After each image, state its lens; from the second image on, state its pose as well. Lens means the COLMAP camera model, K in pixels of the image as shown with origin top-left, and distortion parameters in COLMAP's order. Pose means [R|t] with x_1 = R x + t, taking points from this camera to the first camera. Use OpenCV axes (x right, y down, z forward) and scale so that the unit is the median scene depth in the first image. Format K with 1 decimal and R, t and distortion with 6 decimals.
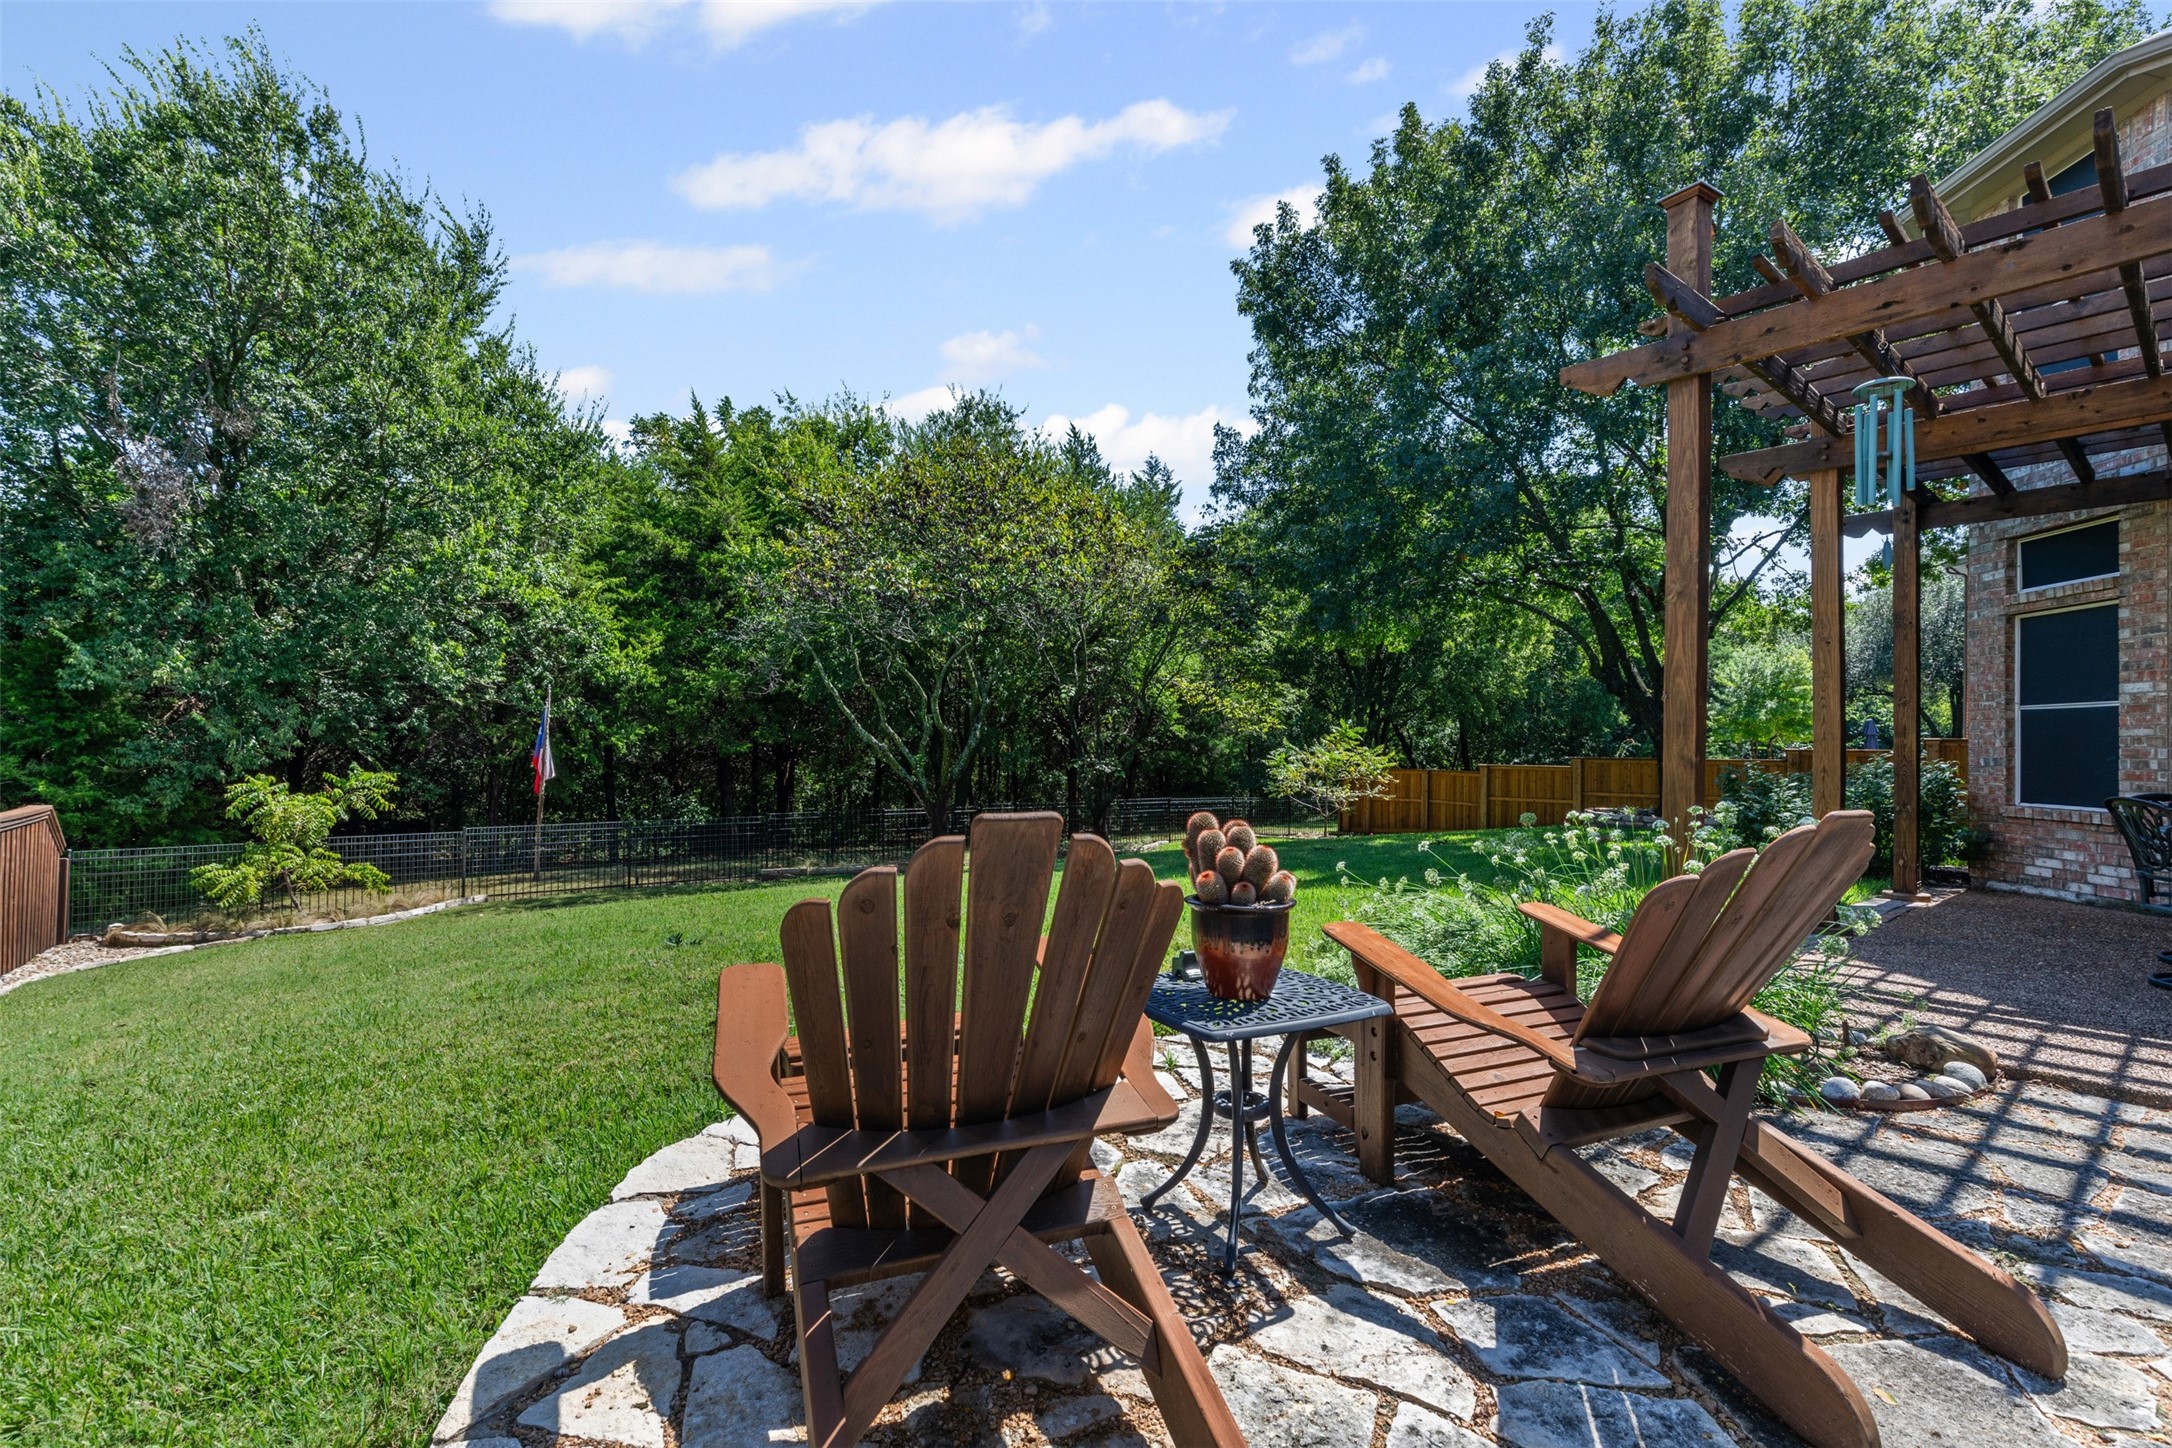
lens RADIAL K [[947.1, 0, 1082.9], [0, 947.1, 782.1], [0, 0, 1]] dist [-0.000916, 0.000294]
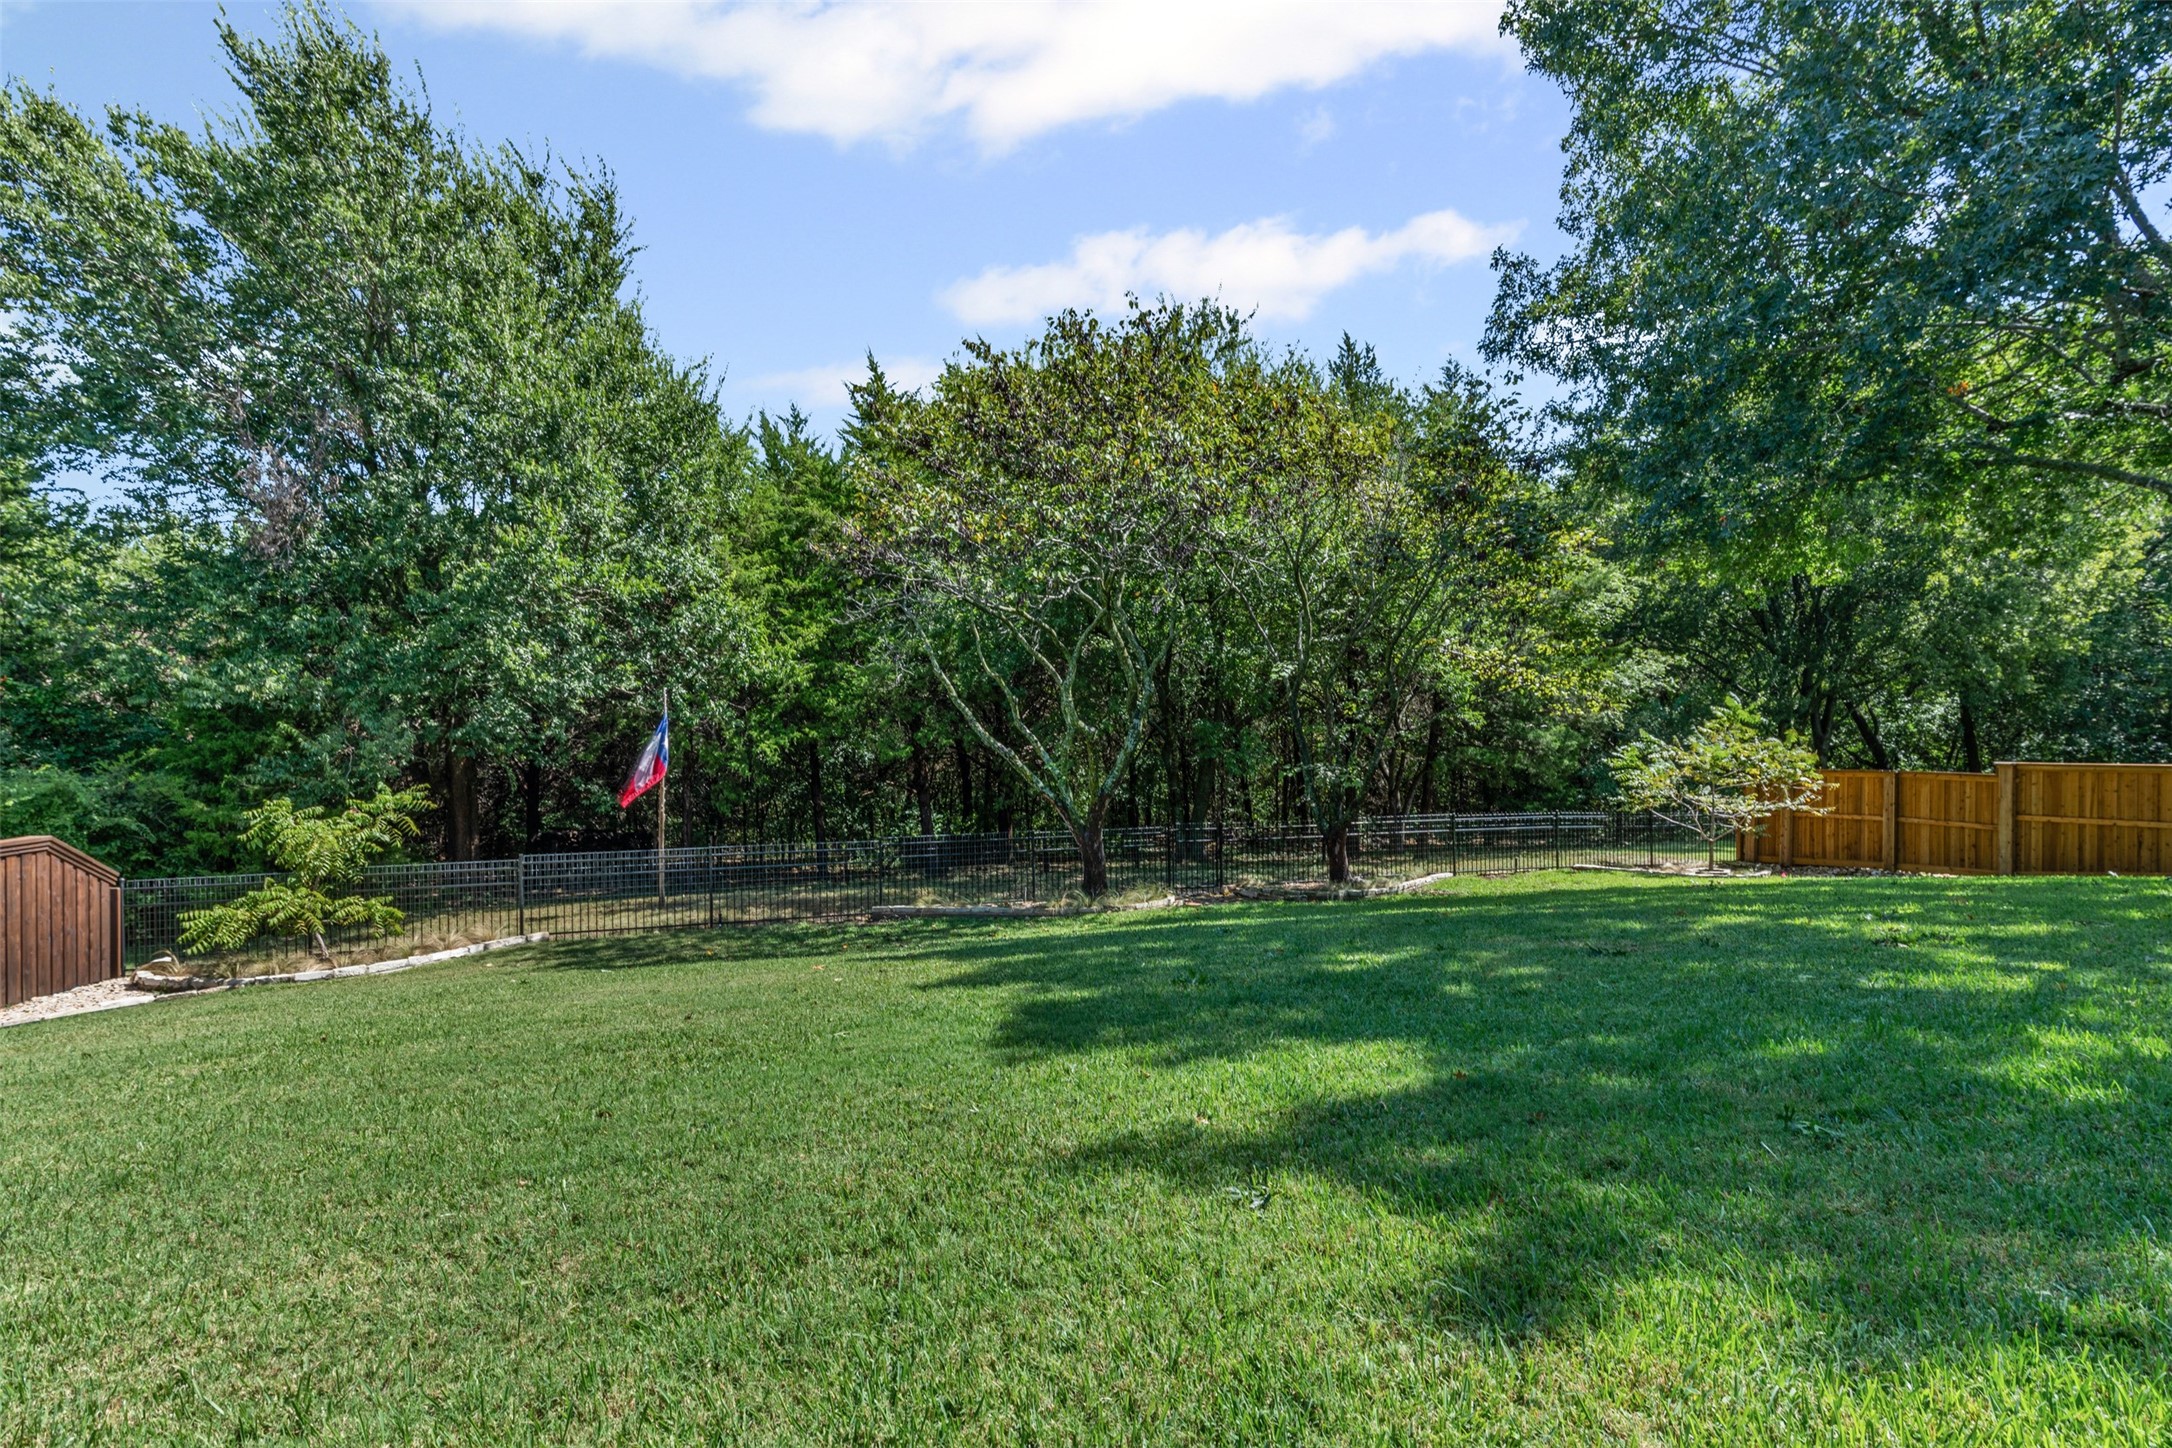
lens RADIAL K [[947.1, 0, 1082.9], [0, 947.1, 782.1], [0, 0, 1]] dist [-0.000916, 0.000294]
pose [[0.934590, -0.001198, -0.355725, 0.094146], [0.004809, 0.999945, 0.009267, -0.016890], [0.355695, -0.010372, 0.934545, 0.252003]]
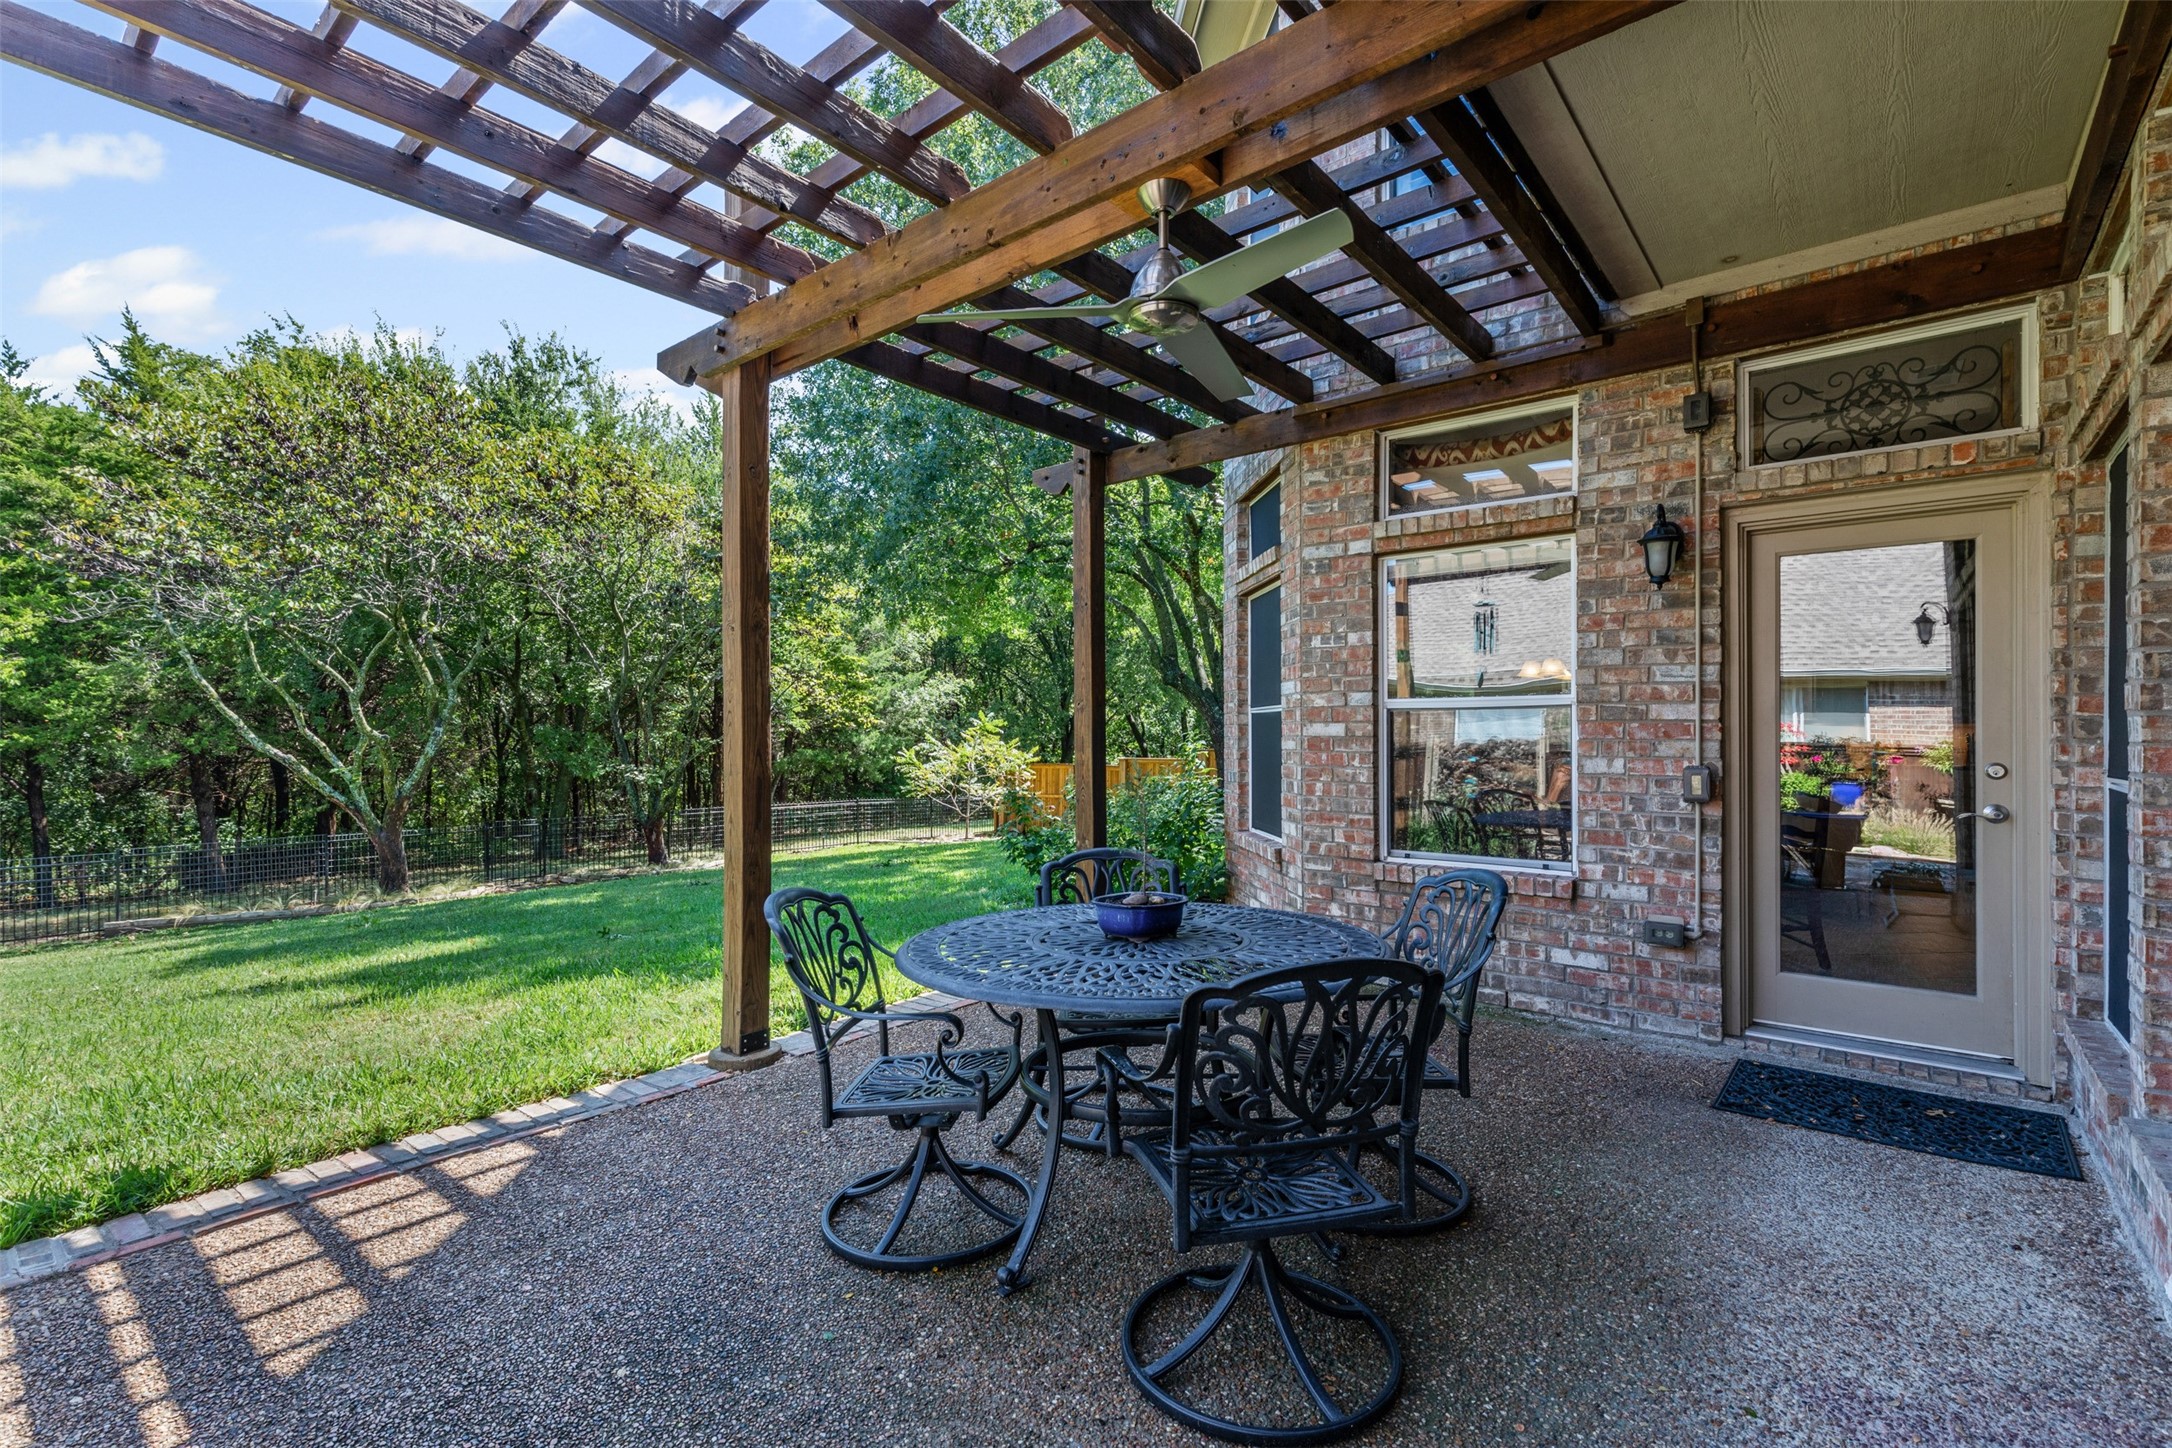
lens RADIAL K [[967.5, 0, 1099.1], [0, 967.5, 756.1], [0, 0, 1]] dist [0.000689, 0.000290]
pose [[0.983109, -0.020615, 0.181856, 0.242158], [0.023085, 0.999668, -0.011477, -0.011324], [-0.181559, 0.015481, 0.983258, 0.073448]]
